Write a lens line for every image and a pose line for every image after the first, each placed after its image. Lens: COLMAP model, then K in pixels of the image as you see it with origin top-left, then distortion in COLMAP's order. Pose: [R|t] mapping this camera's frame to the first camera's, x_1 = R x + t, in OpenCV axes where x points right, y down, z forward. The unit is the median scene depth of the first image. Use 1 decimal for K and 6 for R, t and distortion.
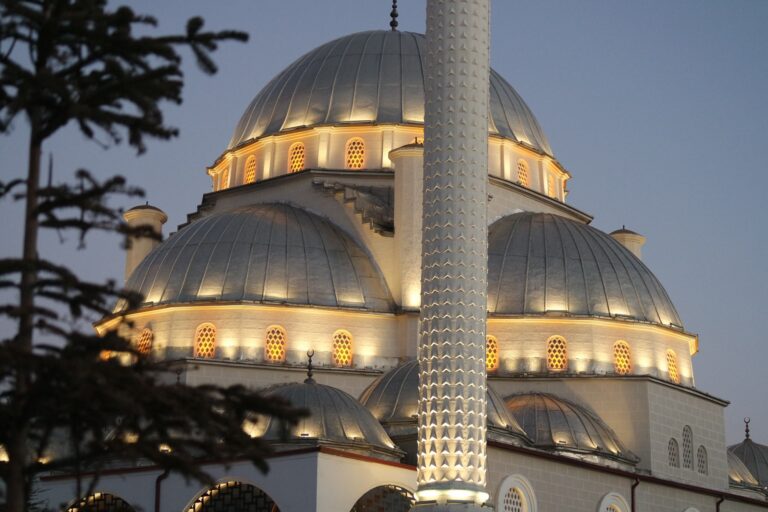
lens RADIAL K [[1762.8, 0, 366.9], [0, 1762.8, 255.9], [0, 0, 1]] dist [0.013144, 0.120854]
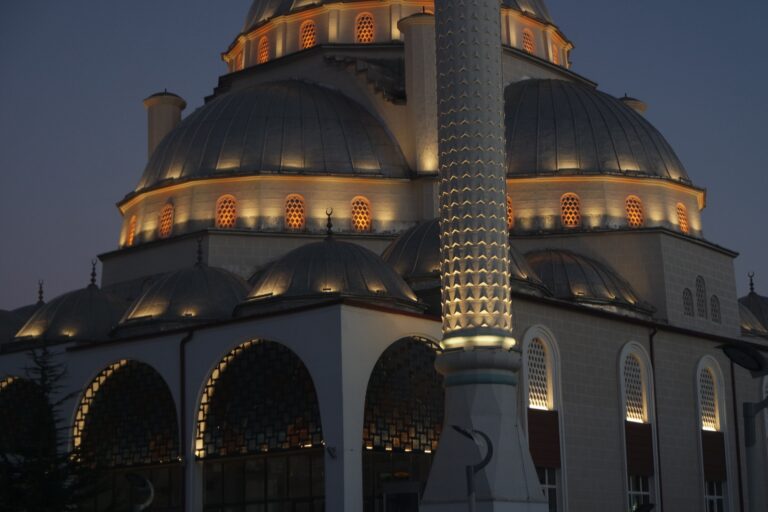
lens RADIAL K [[1533.9, 0, 387.6], [0, 1533.9, 257.4], [0, 0, 1]] dist [0.070374, -0.090155]
pose [[0.999031, -0.043794, 0.004314, -0.003214], [0.043517, 0.997746, 0.051073, 0.032528], [-0.006541, -0.050836, 0.998686, 0.110523]]
